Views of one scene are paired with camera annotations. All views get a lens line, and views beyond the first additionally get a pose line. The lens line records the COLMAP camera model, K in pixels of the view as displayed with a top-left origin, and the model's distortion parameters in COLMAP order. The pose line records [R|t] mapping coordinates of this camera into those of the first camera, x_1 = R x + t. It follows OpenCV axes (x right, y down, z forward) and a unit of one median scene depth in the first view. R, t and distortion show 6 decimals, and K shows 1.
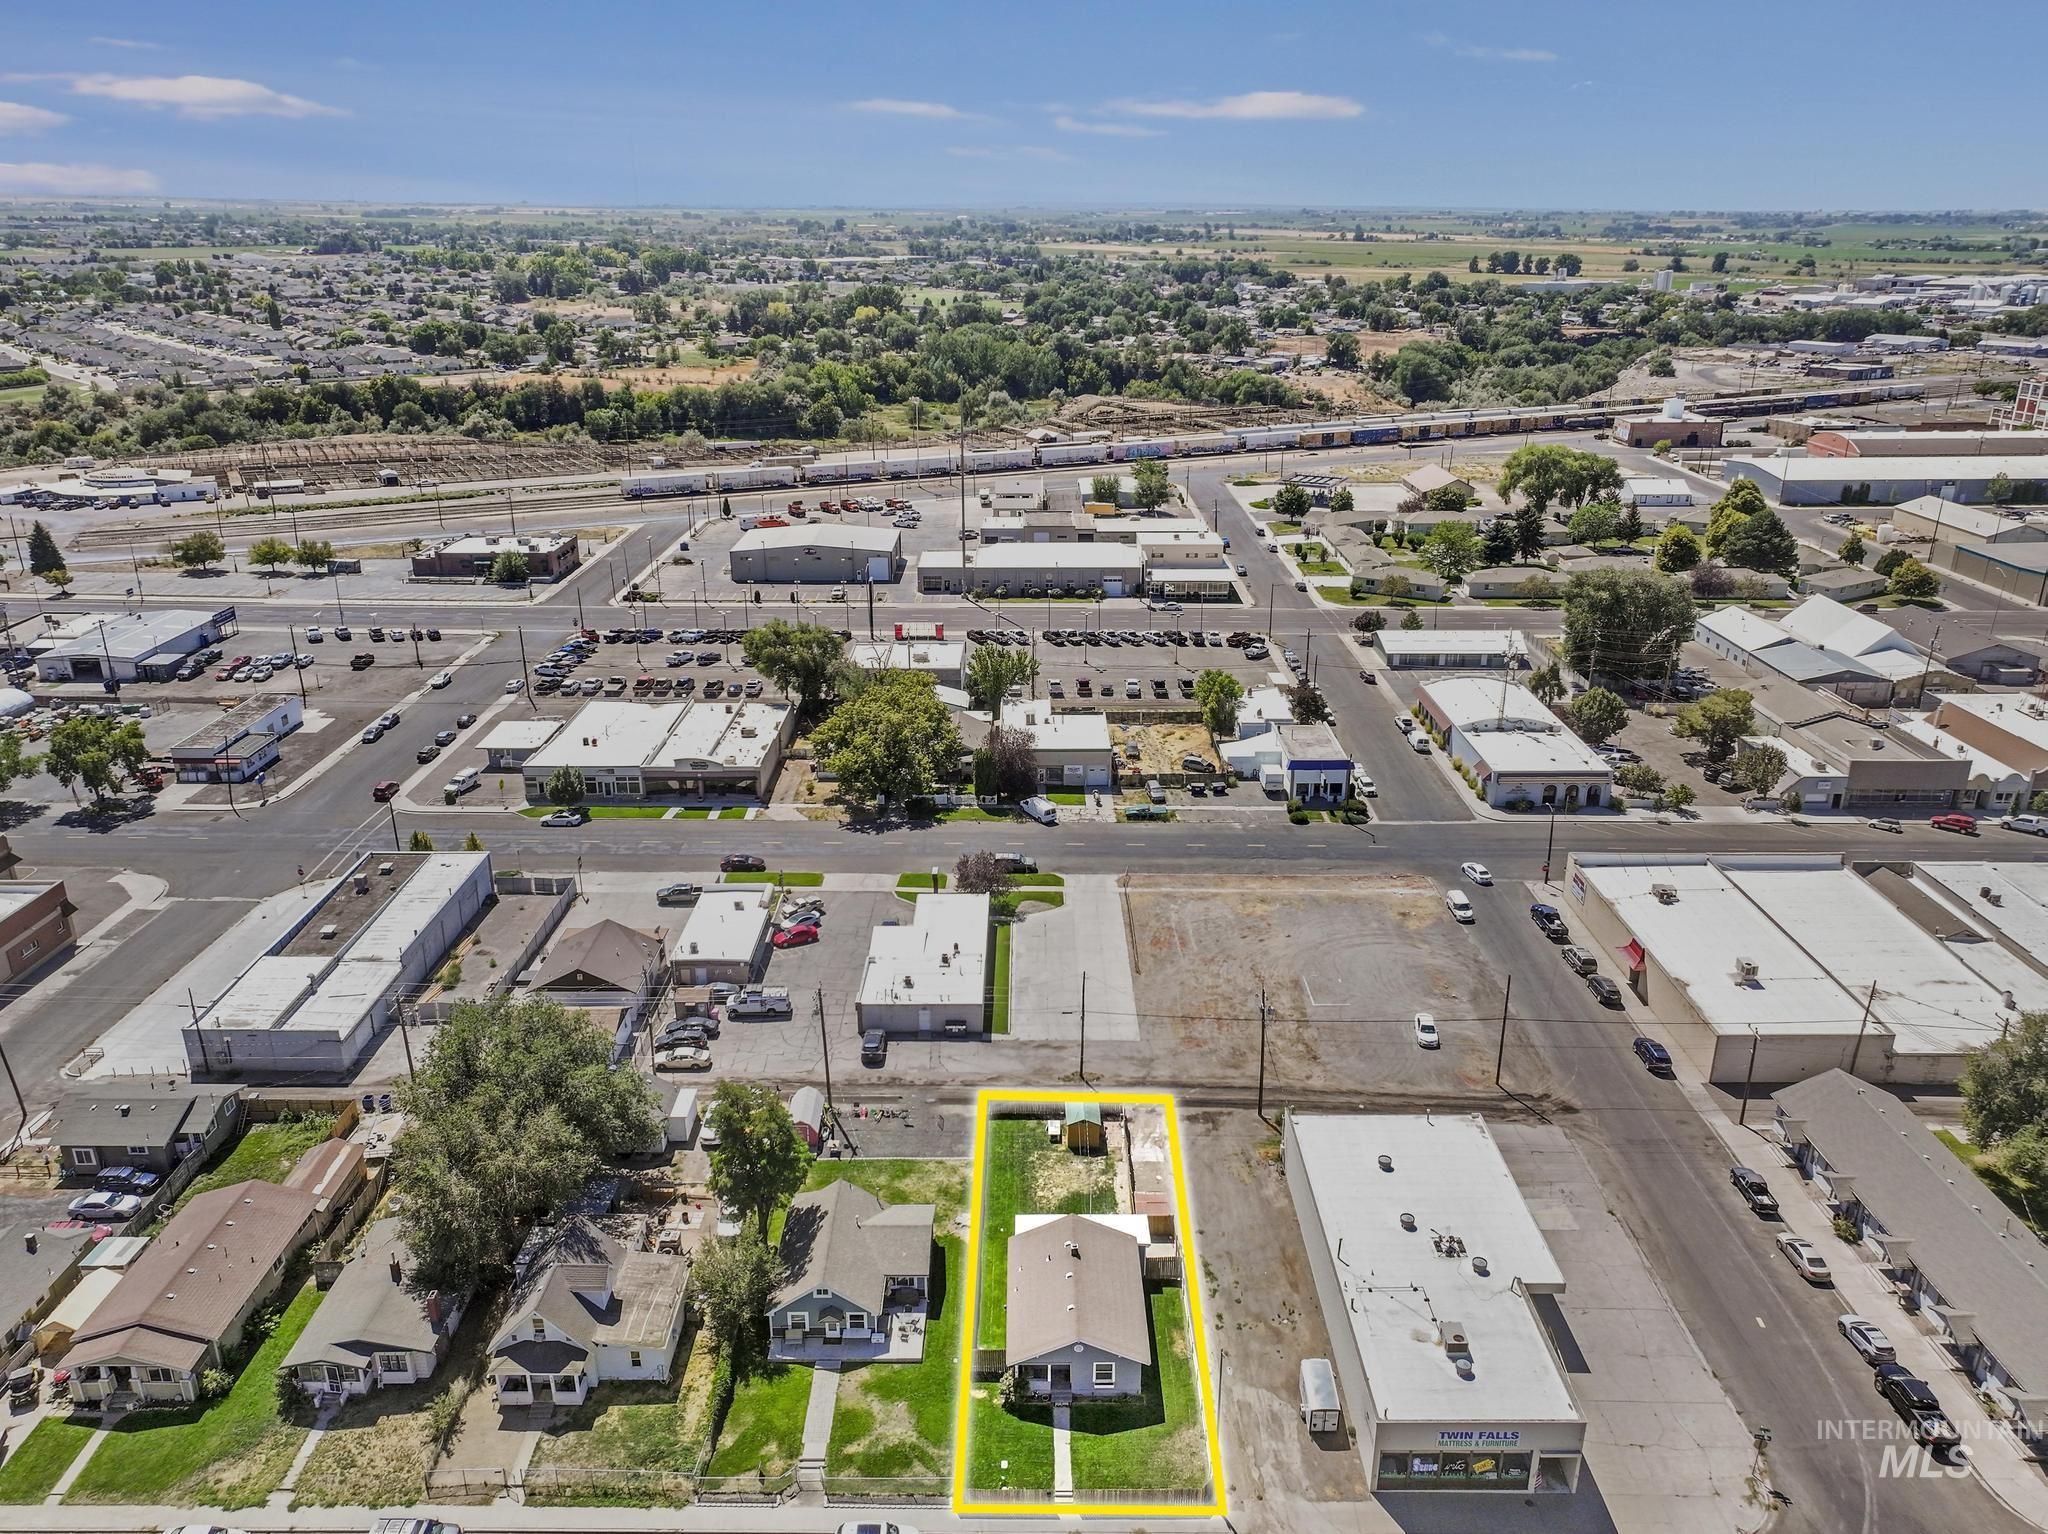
lens RADIAL K [[1467.5, 0, 1024.0], [0, 1467.5, 767.0], [0, 0, 1]] dist [0.004239, 0.002817]
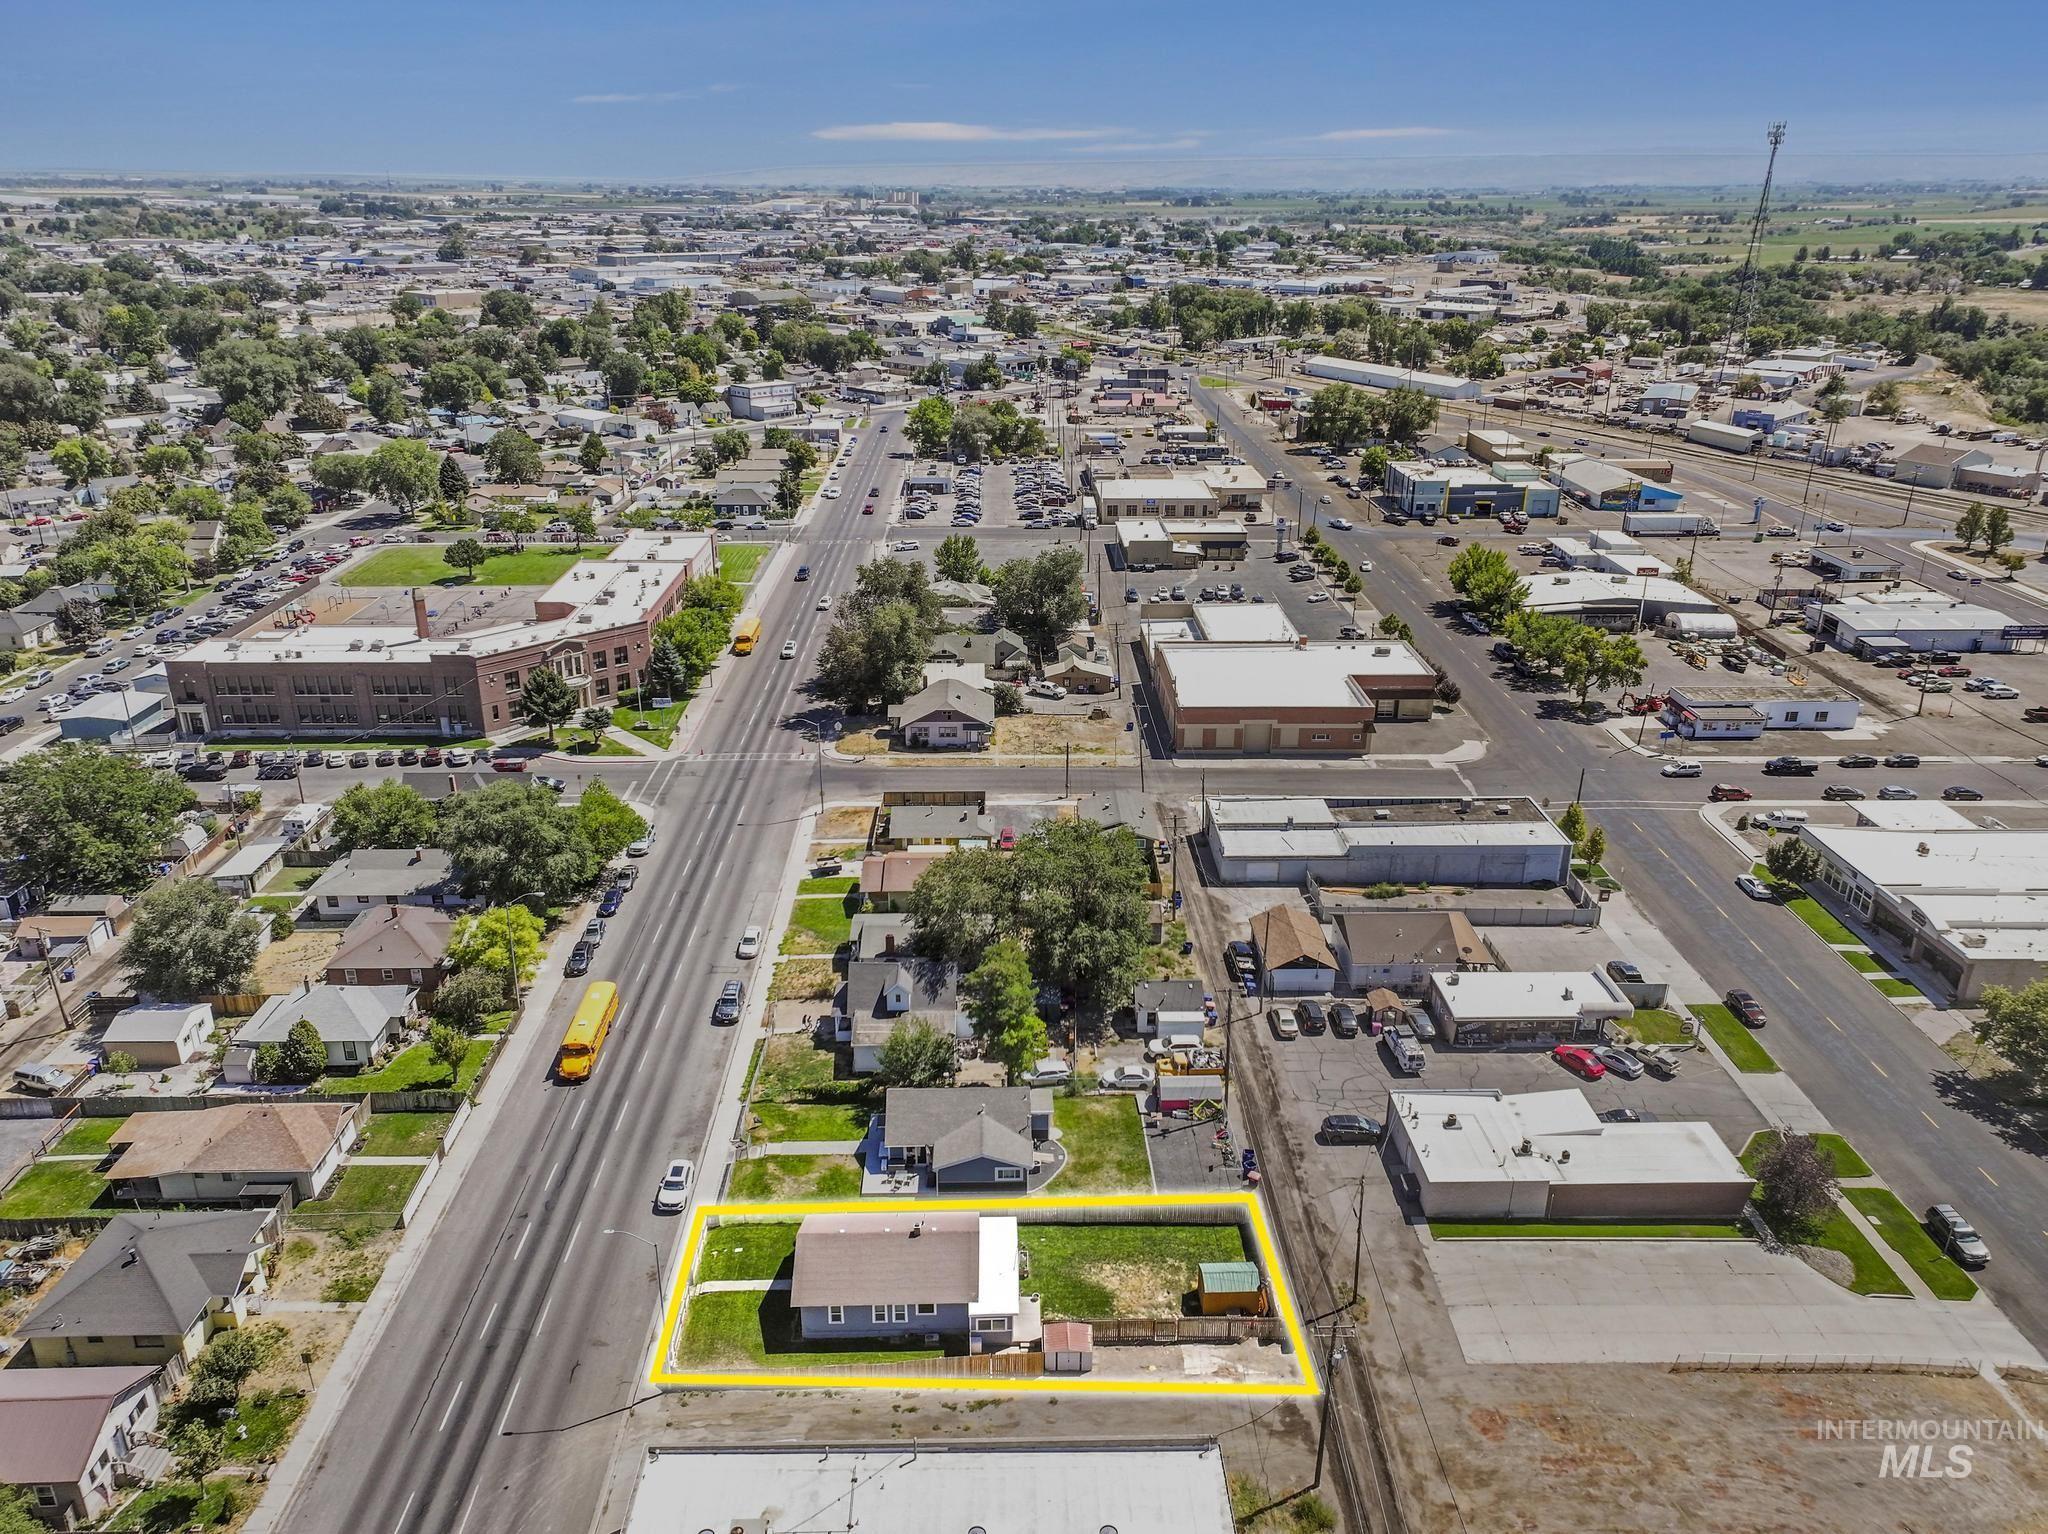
lens RADIAL K [[1467.5, 0, 1024.0], [0, 1467.5, 767.0], [0, 0, 1]] dist [0.004239, 0.002817]
pose [[0.024110, 0.367431, -0.929738, 0.741601], [-0.355460, 0.872386, 0.335547, -0.266471], [0.934381, 0.322394, 0.151640, 0.714979]]
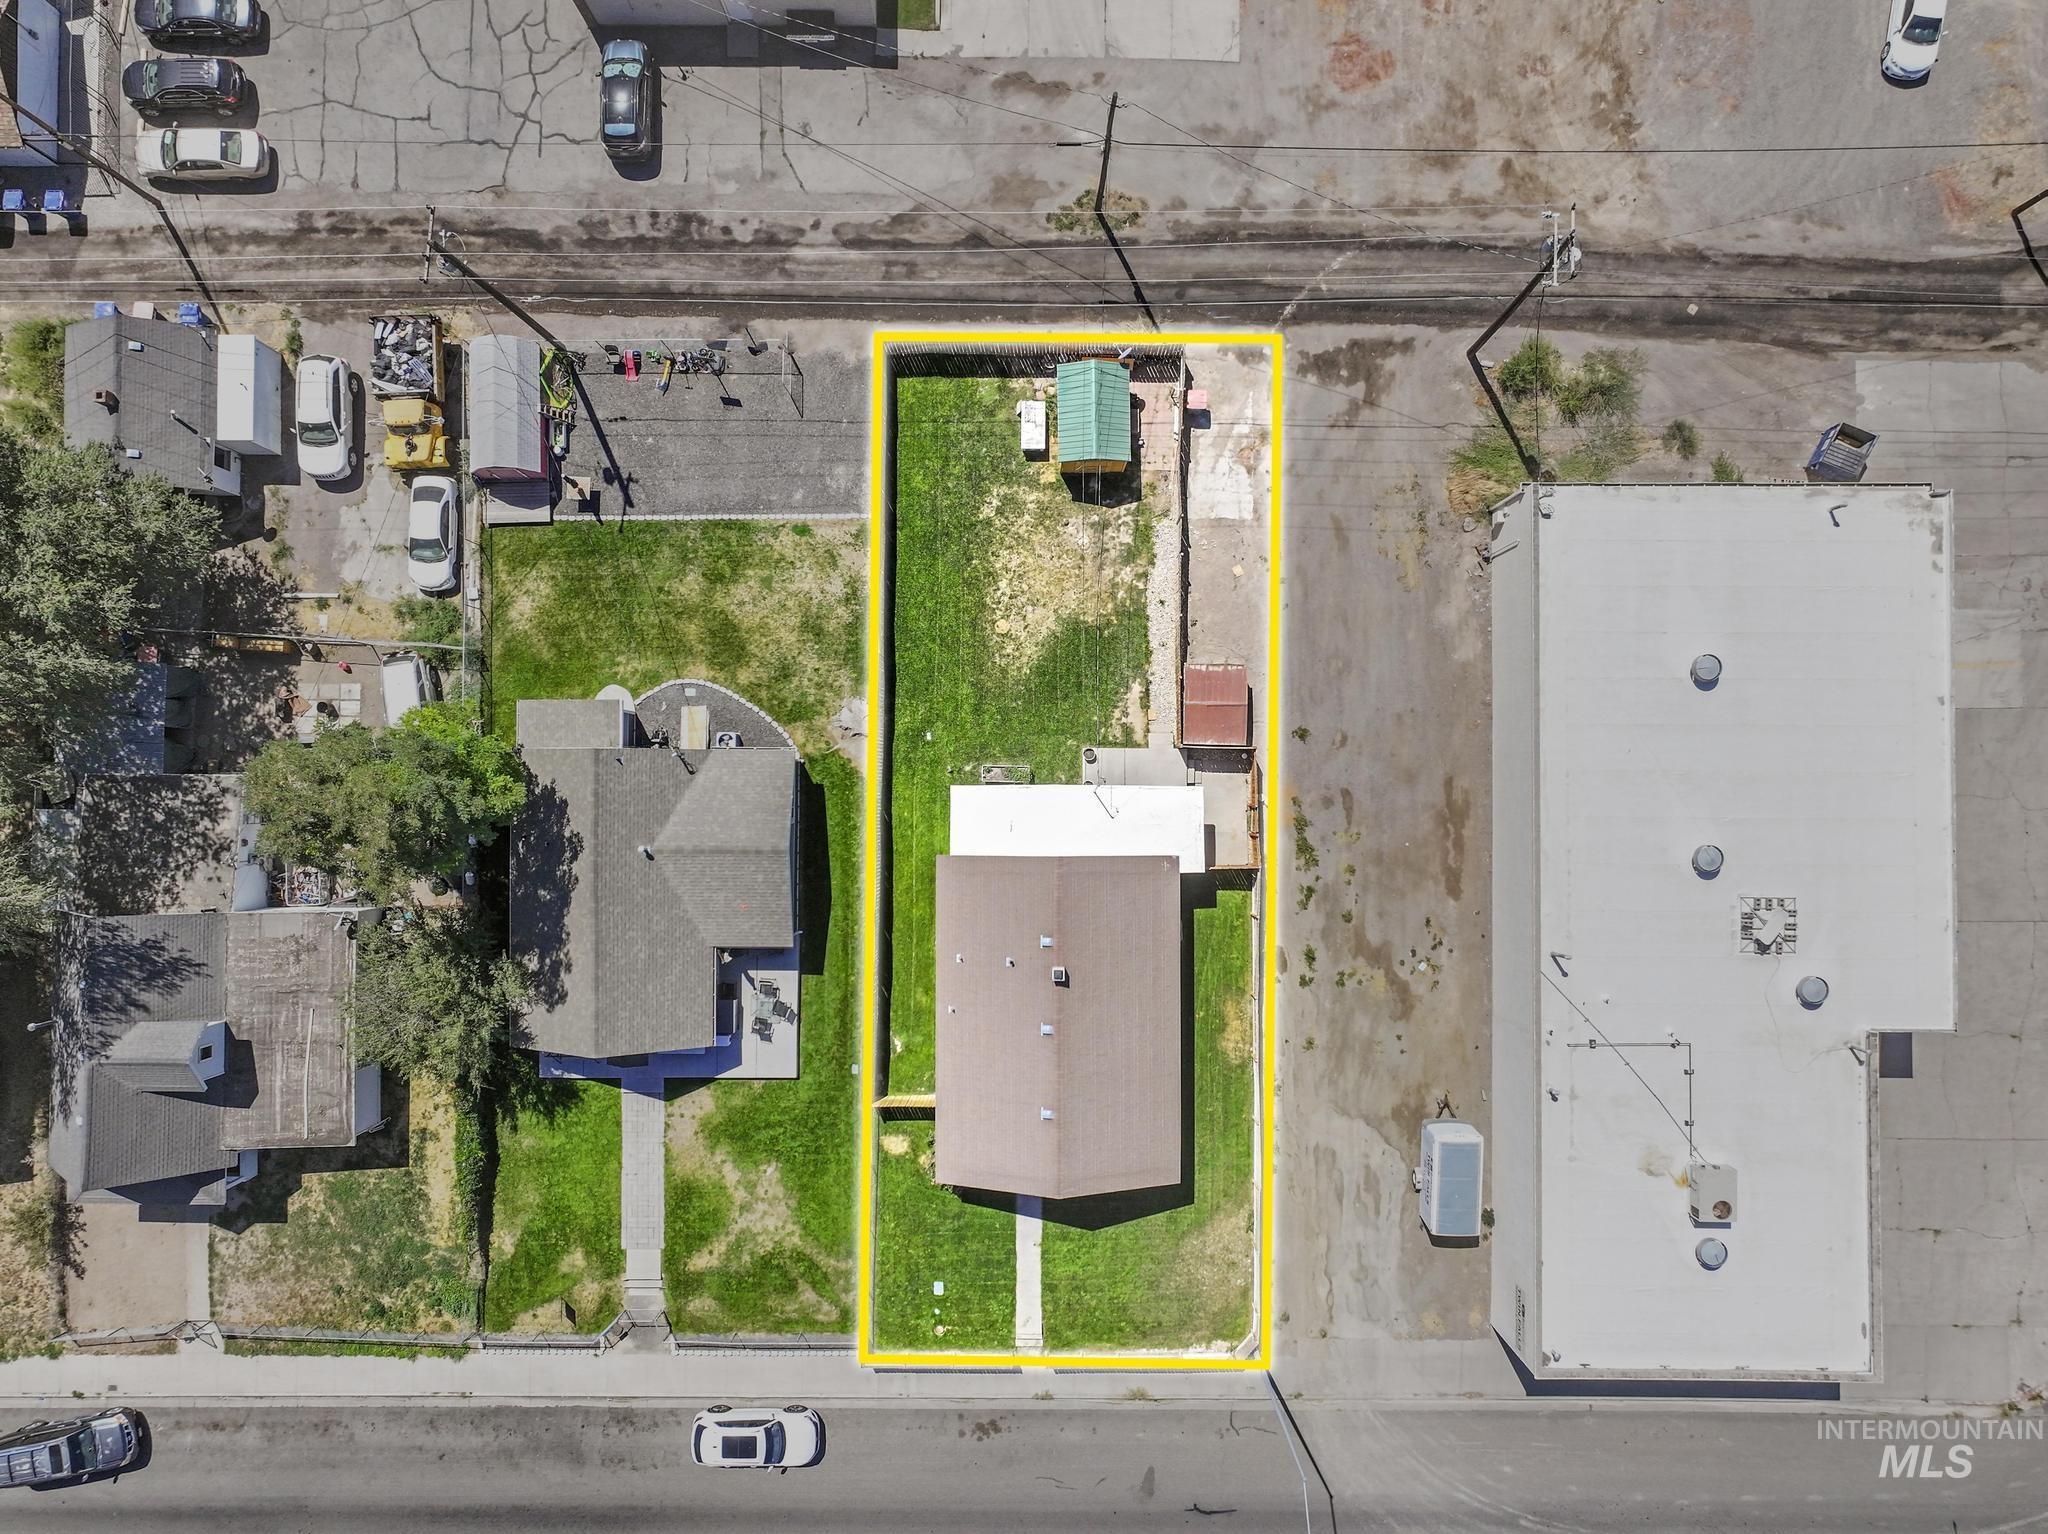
lens RADIAL K [[1467.5, 0, 1024.0], [0, 1467.5, 767.0], [0, 0, 1]] dist [0.004239, 0.002817]
pose [[0.999962, 0.001893, -0.008464, 0.023229], [0.007171, 0.368418, 0.929633, -0.168213], [0.004878, -0.929658, 0.368390, 0.765658]]
